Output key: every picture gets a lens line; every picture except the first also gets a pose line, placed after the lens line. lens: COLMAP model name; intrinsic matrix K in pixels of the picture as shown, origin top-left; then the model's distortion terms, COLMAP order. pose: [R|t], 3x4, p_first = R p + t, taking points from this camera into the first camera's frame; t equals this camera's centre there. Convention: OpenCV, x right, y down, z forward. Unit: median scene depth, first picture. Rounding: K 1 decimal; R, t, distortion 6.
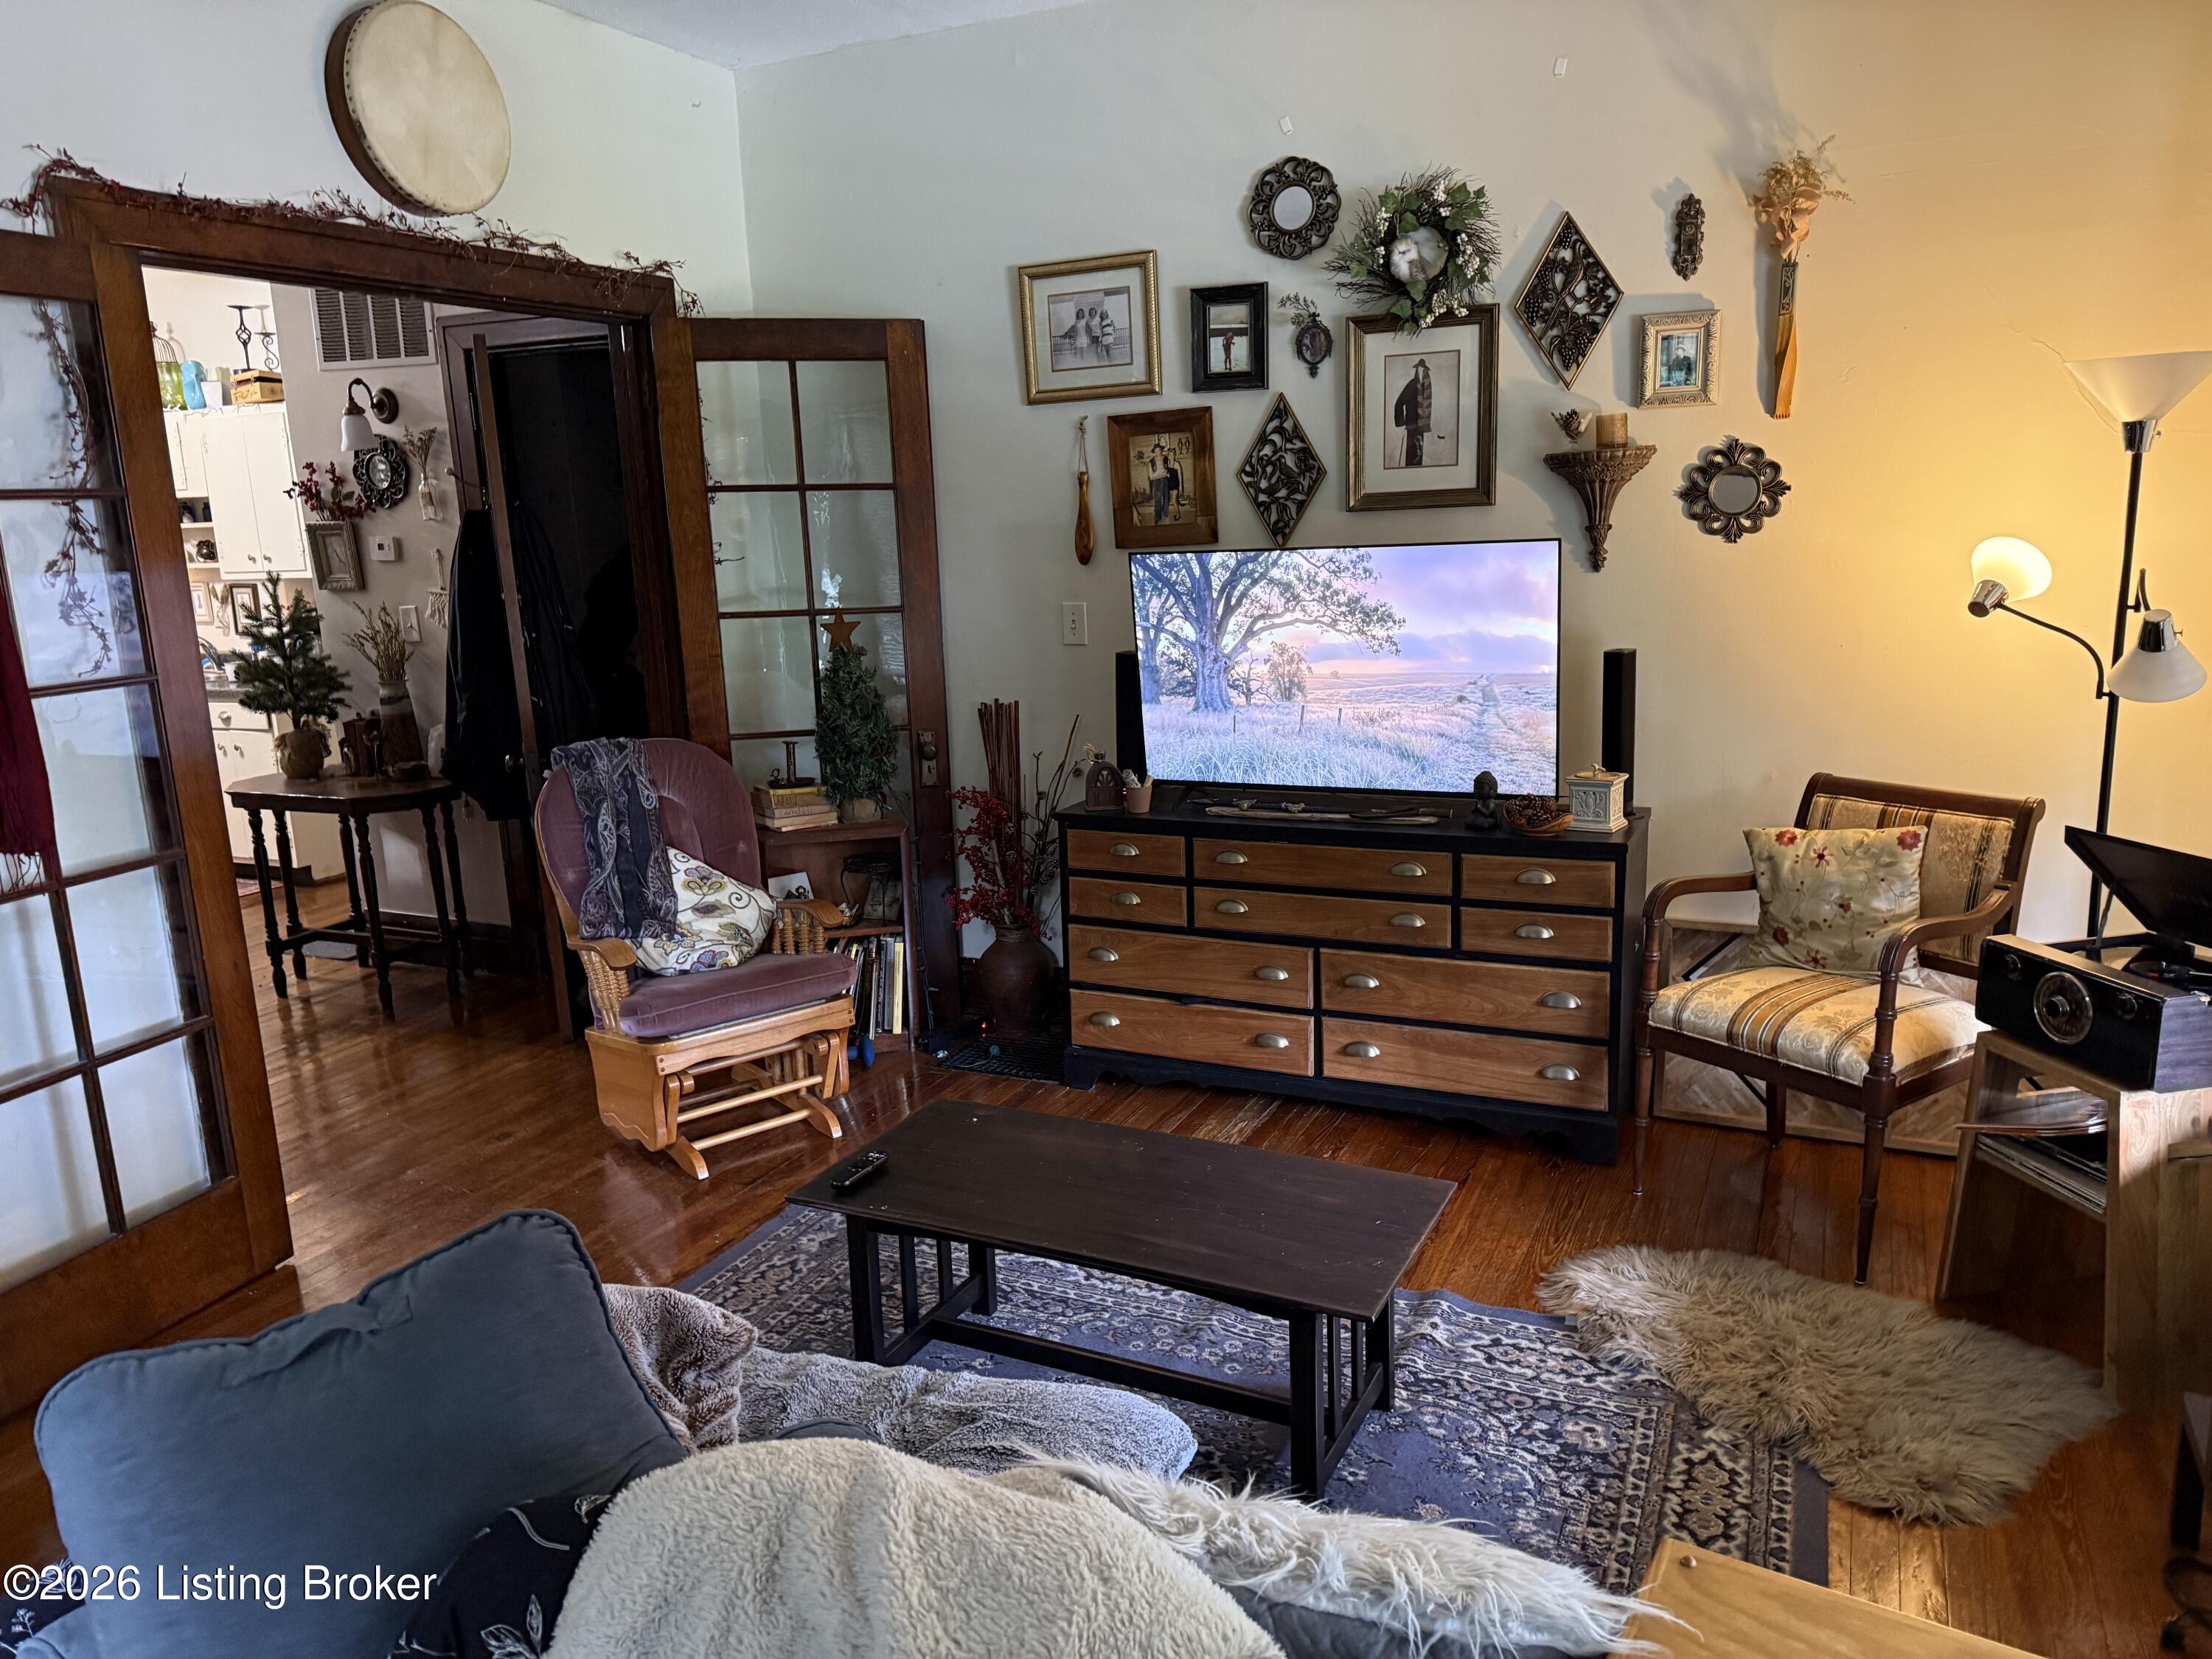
lens RADIAL K [[1567.5, 0, 1101.6], [0, 1567.5, 829.6], [0, 0, 1]] dist [0.028701, -0.007157]
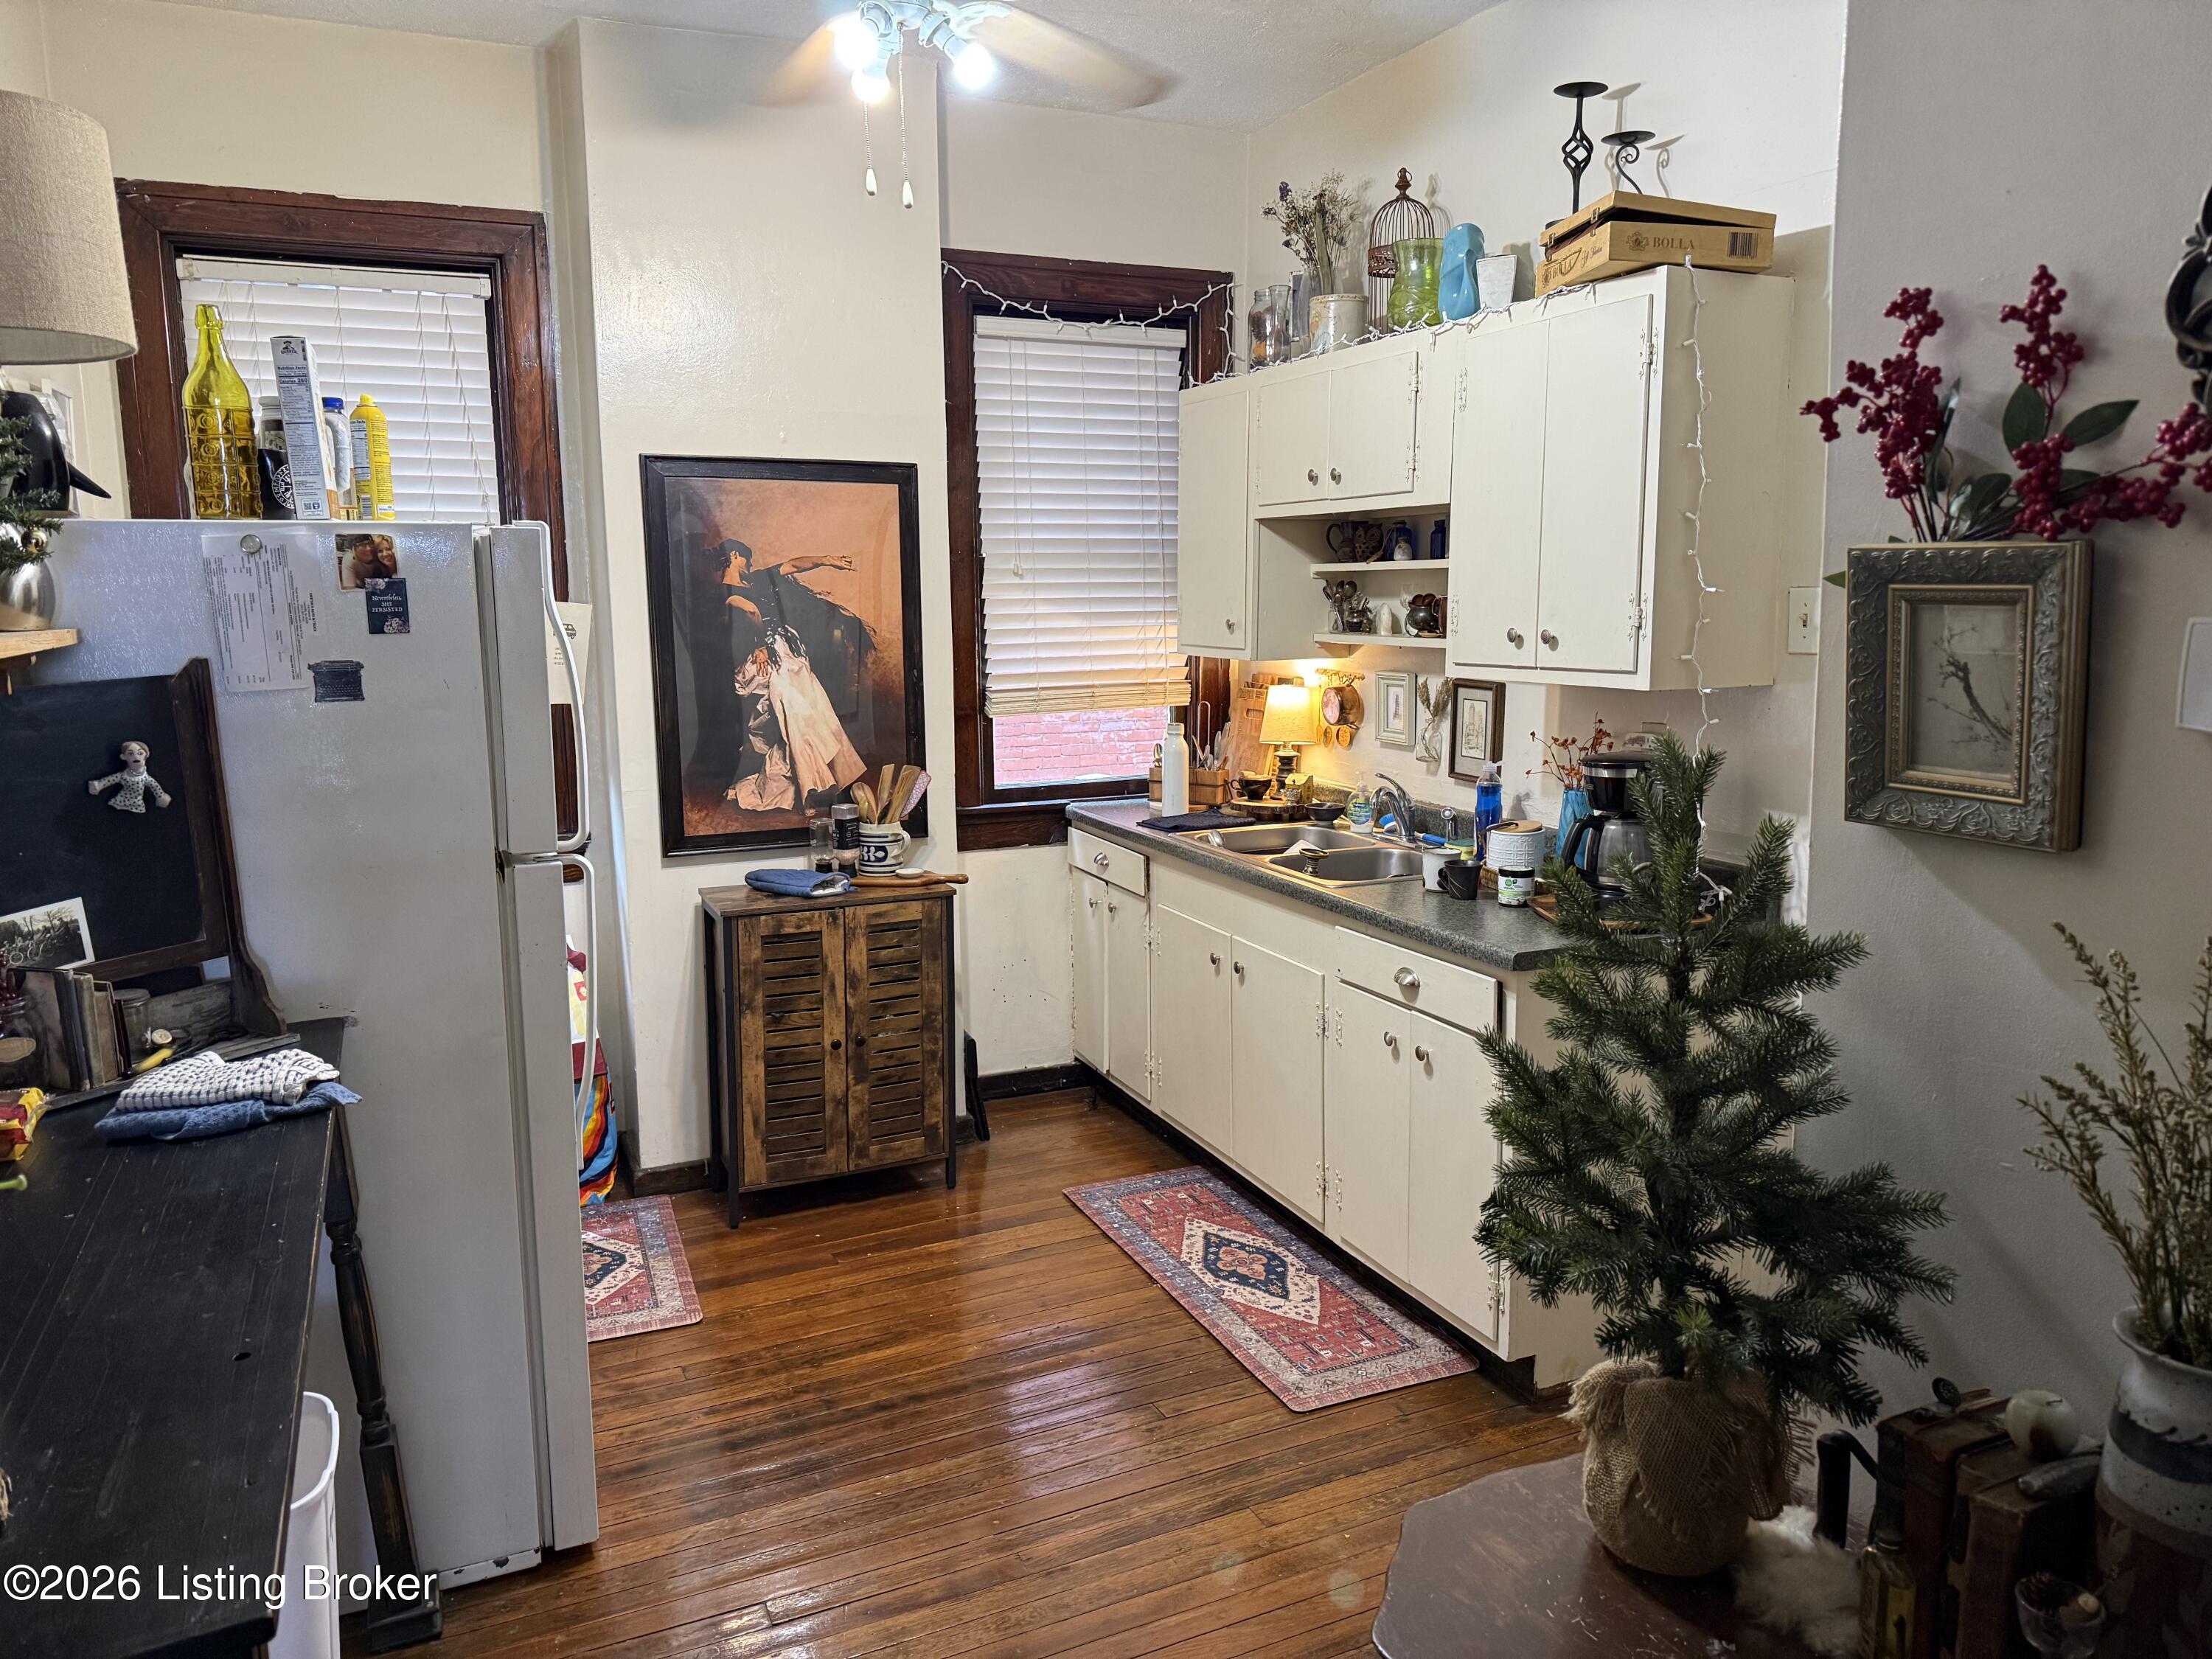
lens RADIAL K [[1567.5, 0, 1113.3], [0, 1567.5, 819.3], [0, 0, 1]] dist [0.028701, -0.007157]
pose [[0.770614, 0.126449, -0.624631, -0.432007], [-0.151640, 0.988350, 0.013000, -0.138594], [0.618999, 0.084701, 0.780811, 0.742625]]
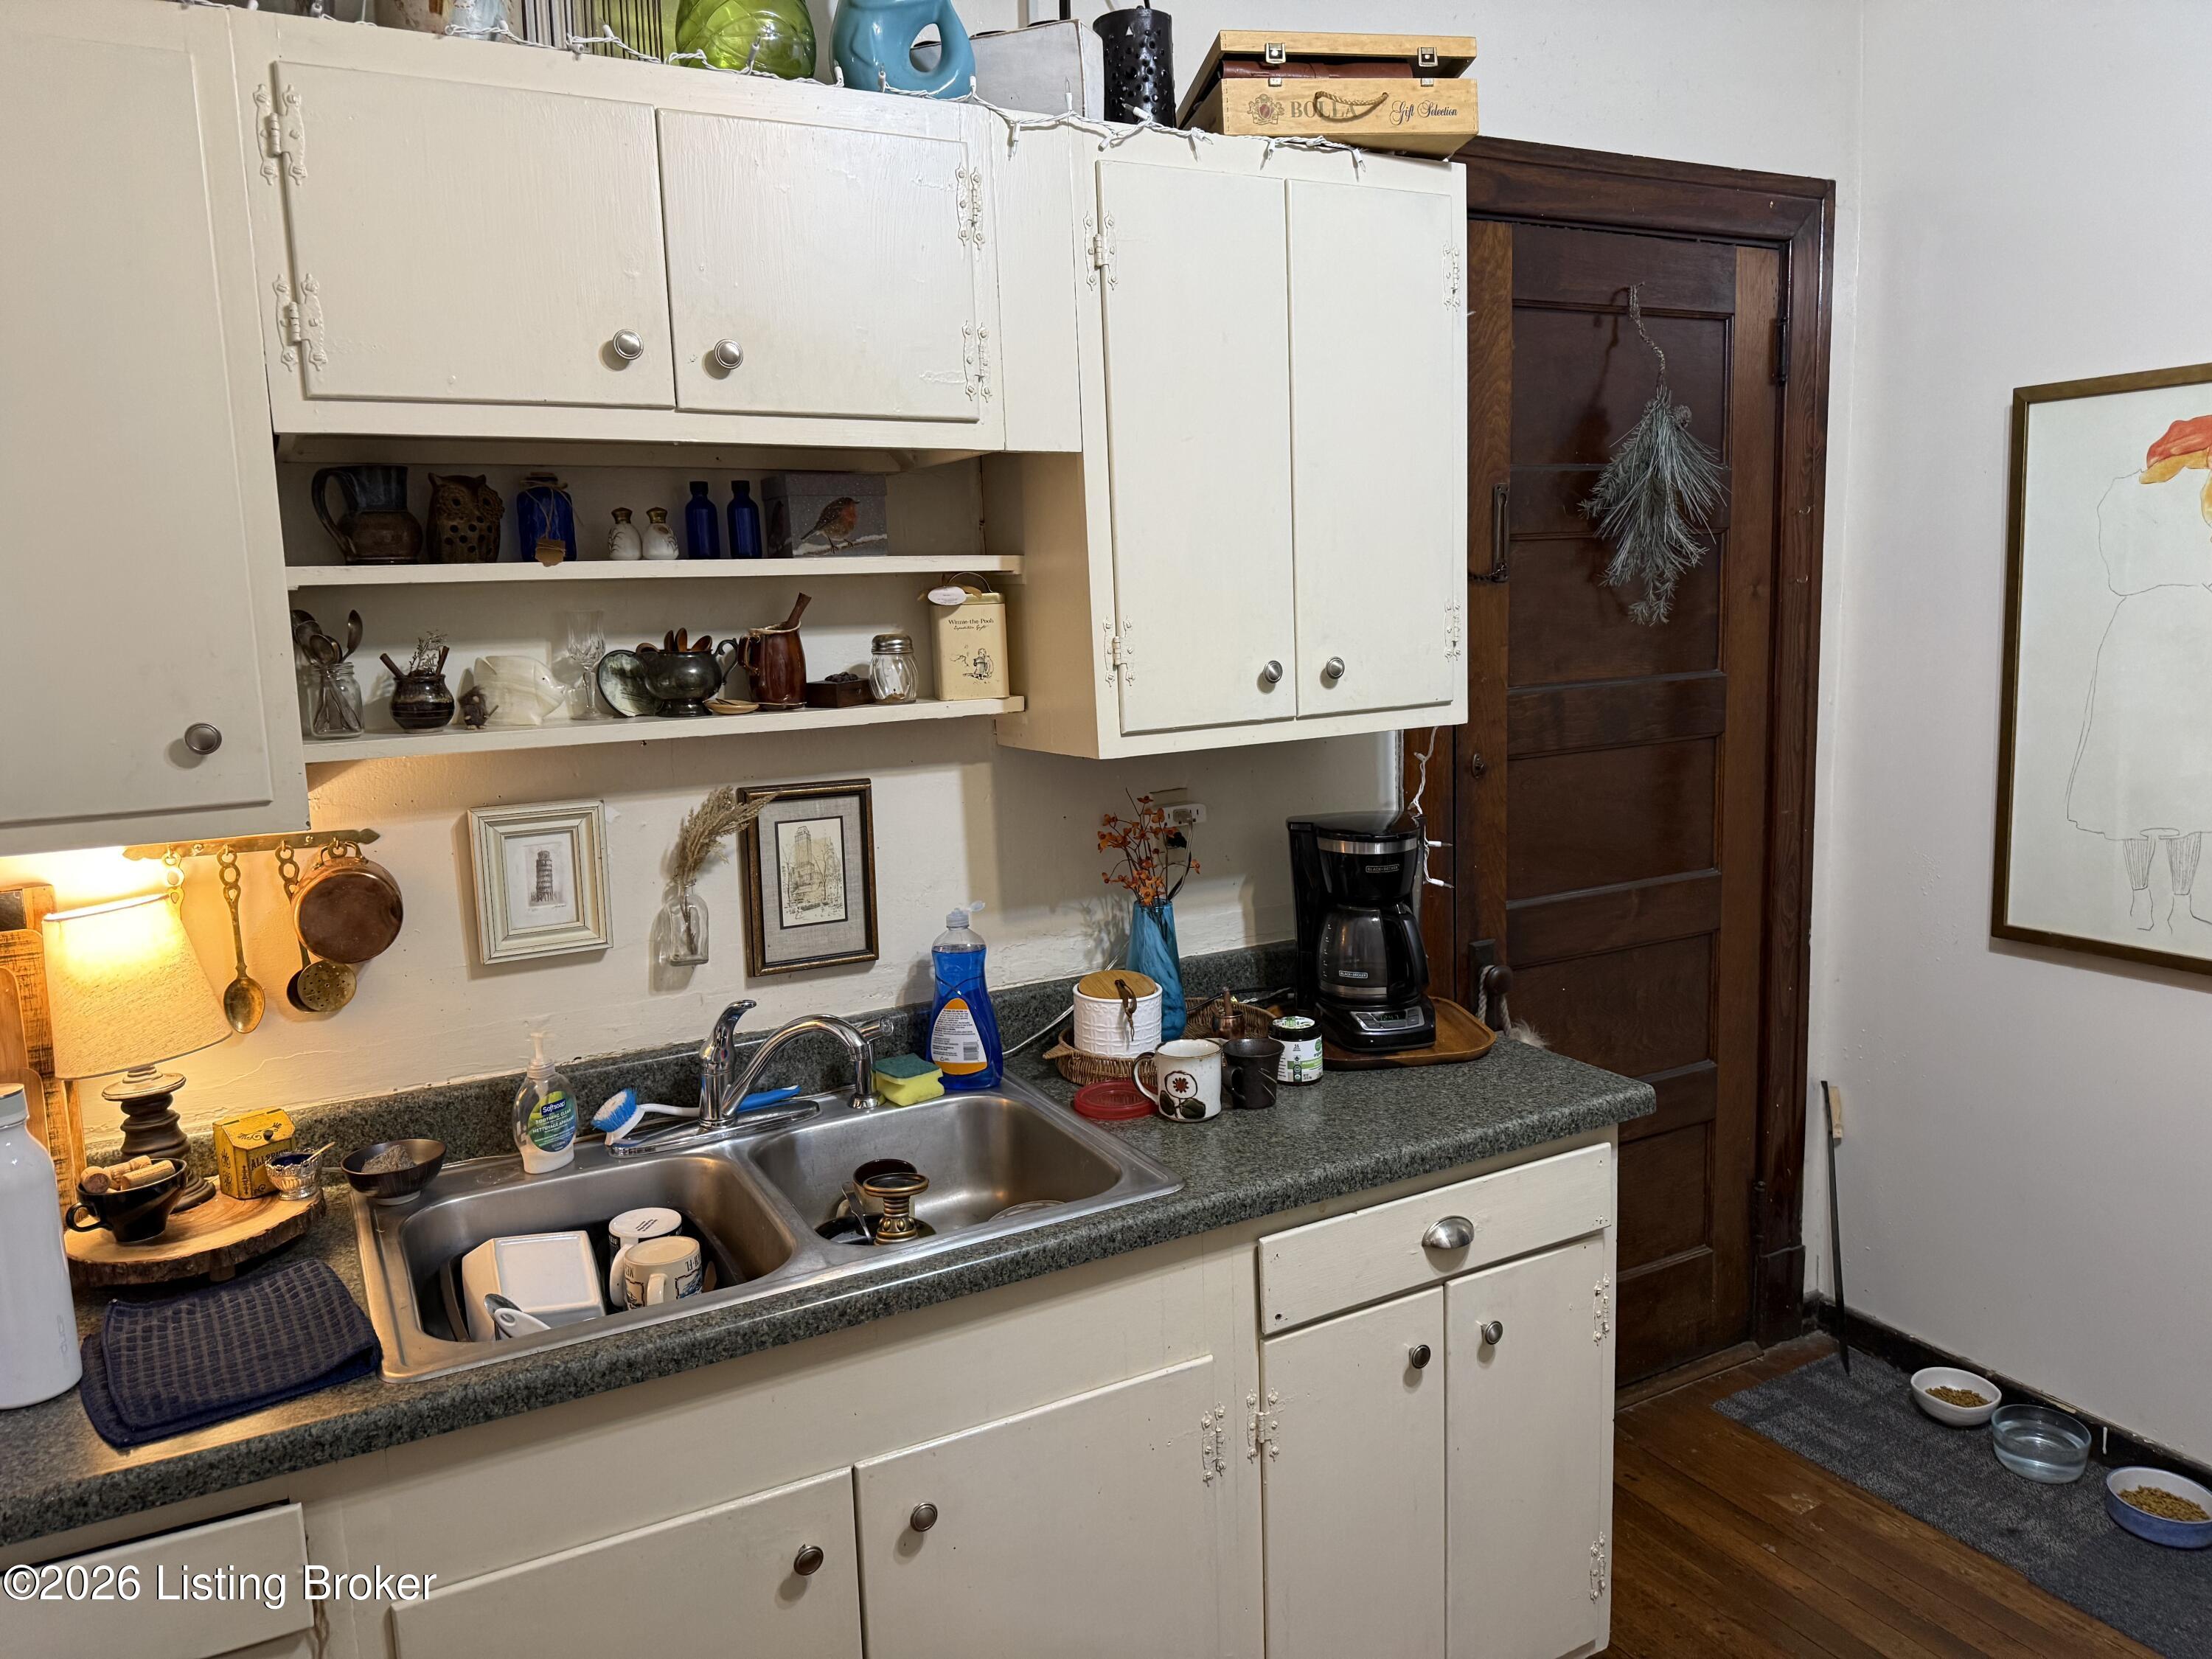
lens RADIAL K [[1567.5, 0, 1109.3], [0, 1567.5, 826.7], [0, 0, 1]] dist [0.028701, -0.007157]
pose [[0.579833, -0.101259, 0.808419, -1.010728], [0.171634, 0.985161, 0.000293, -0.191899], [-0.796452, 0.138582, 0.588608, 1.099784]]
